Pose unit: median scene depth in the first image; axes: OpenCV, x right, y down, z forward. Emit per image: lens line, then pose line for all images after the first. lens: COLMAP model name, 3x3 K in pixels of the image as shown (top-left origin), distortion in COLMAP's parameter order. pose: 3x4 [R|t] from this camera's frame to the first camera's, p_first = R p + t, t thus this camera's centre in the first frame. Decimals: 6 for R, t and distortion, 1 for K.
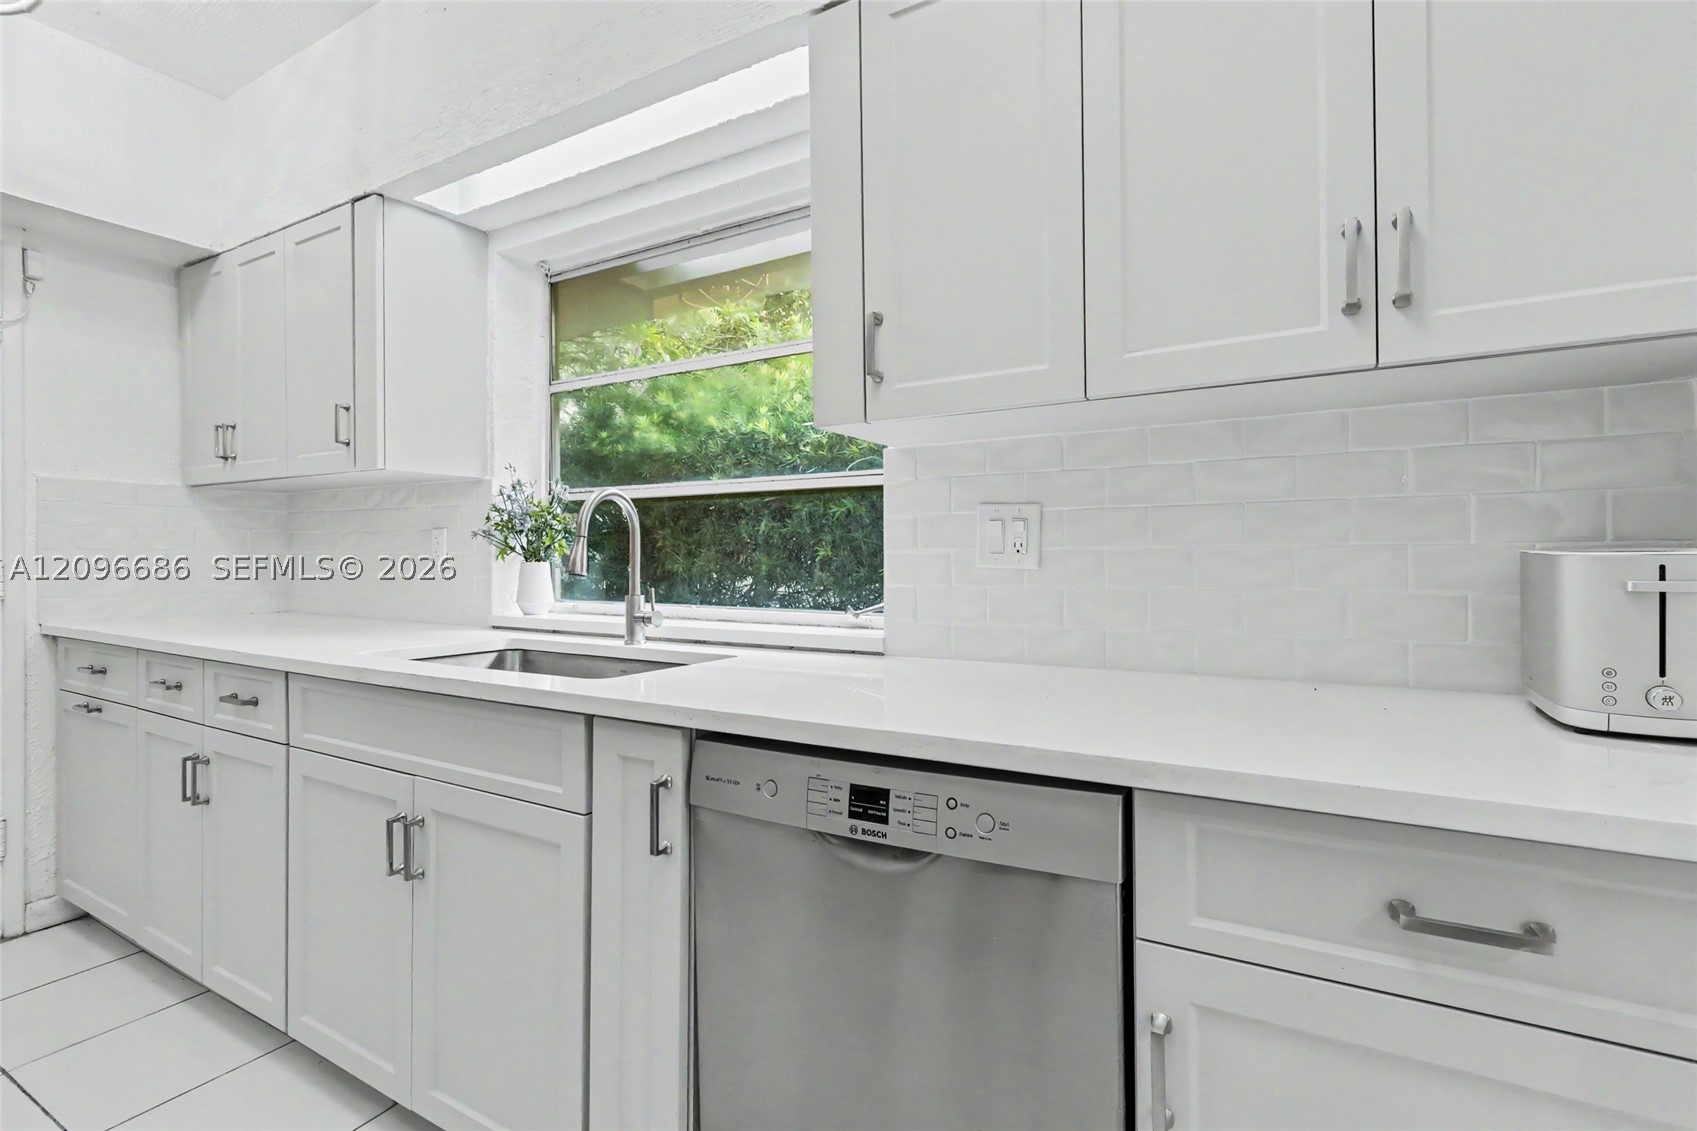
lens RADIAL K [[780.7, 0, 847.1], [0, 780.7, 559.5], [0, 0, 1]] dist [0.002707, -0.000721]
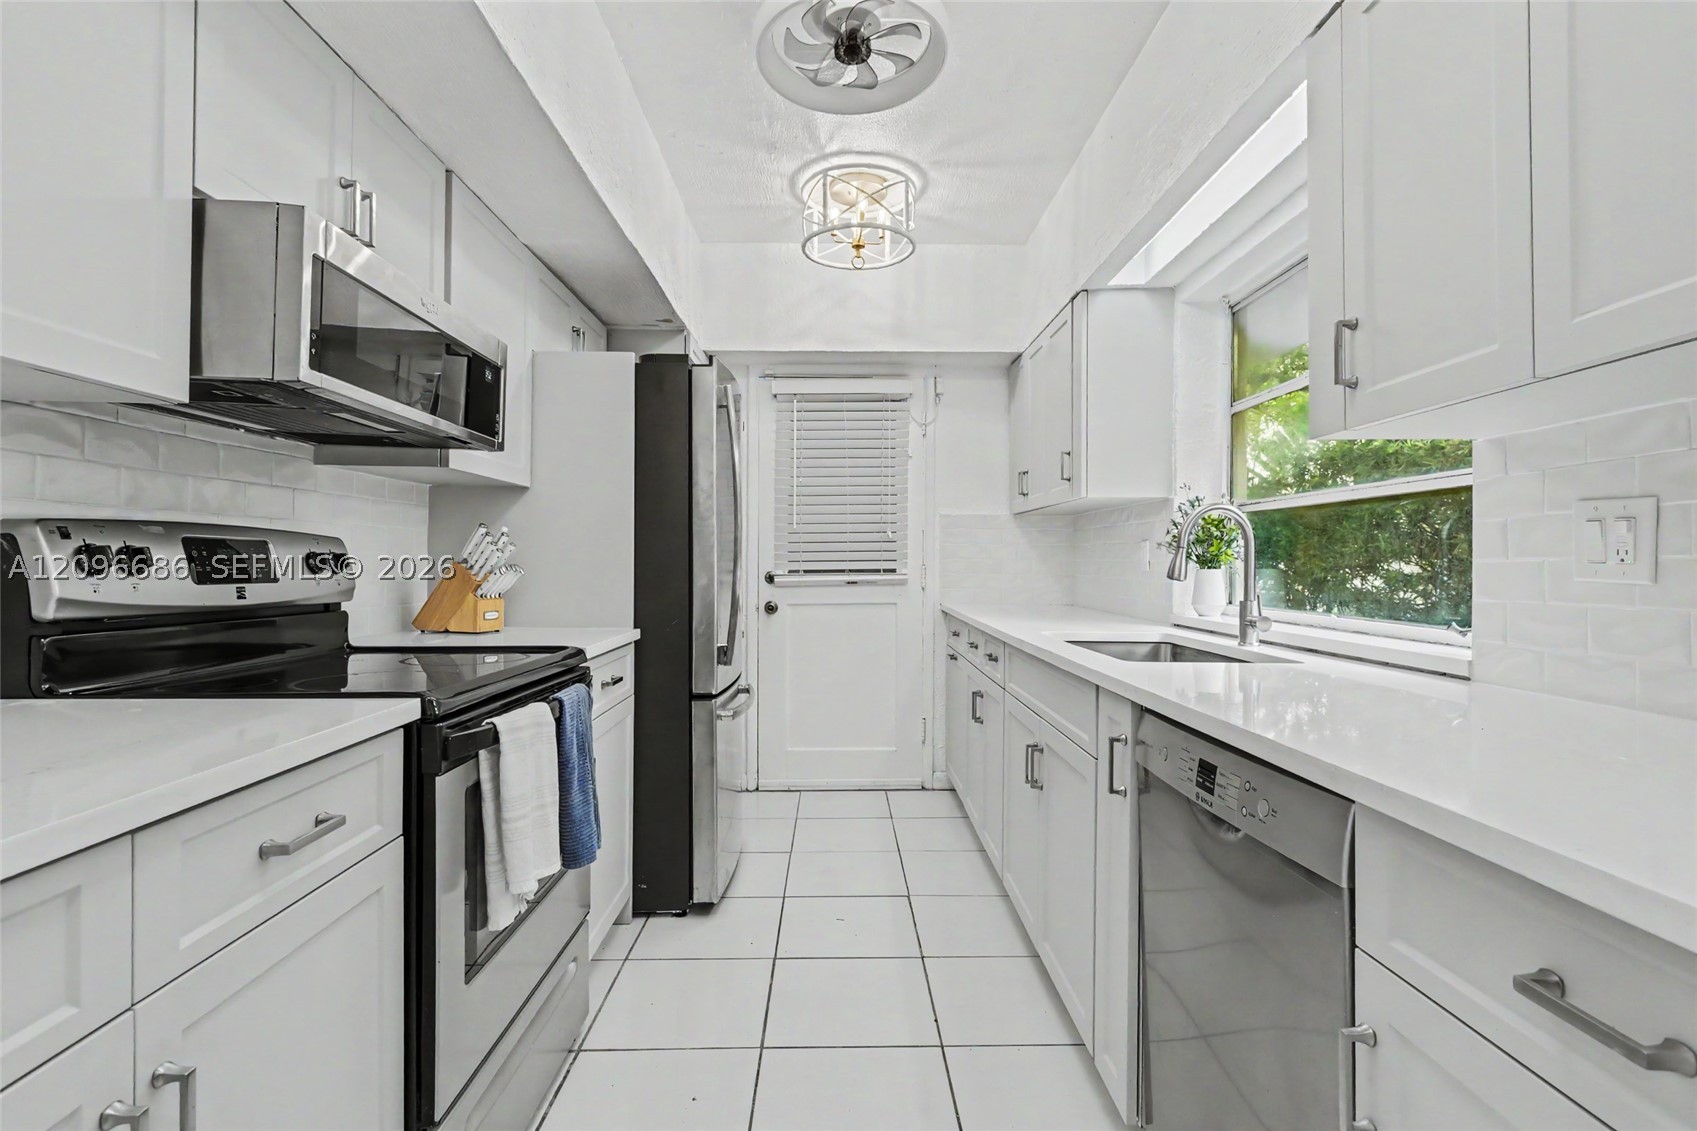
lens RADIAL K [[780.7, 0, 839.3], [0, 780.7, 561.1], [0, 0, 1]] dist [0.002707, -0.000721]
pose [[0.515942, 0.001657, -0.856622, 0.330873], [-0.007587, 0.999968, -0.002636, -0.001497], [0.856590, 0.007859, 0.515938, -0.035563]]
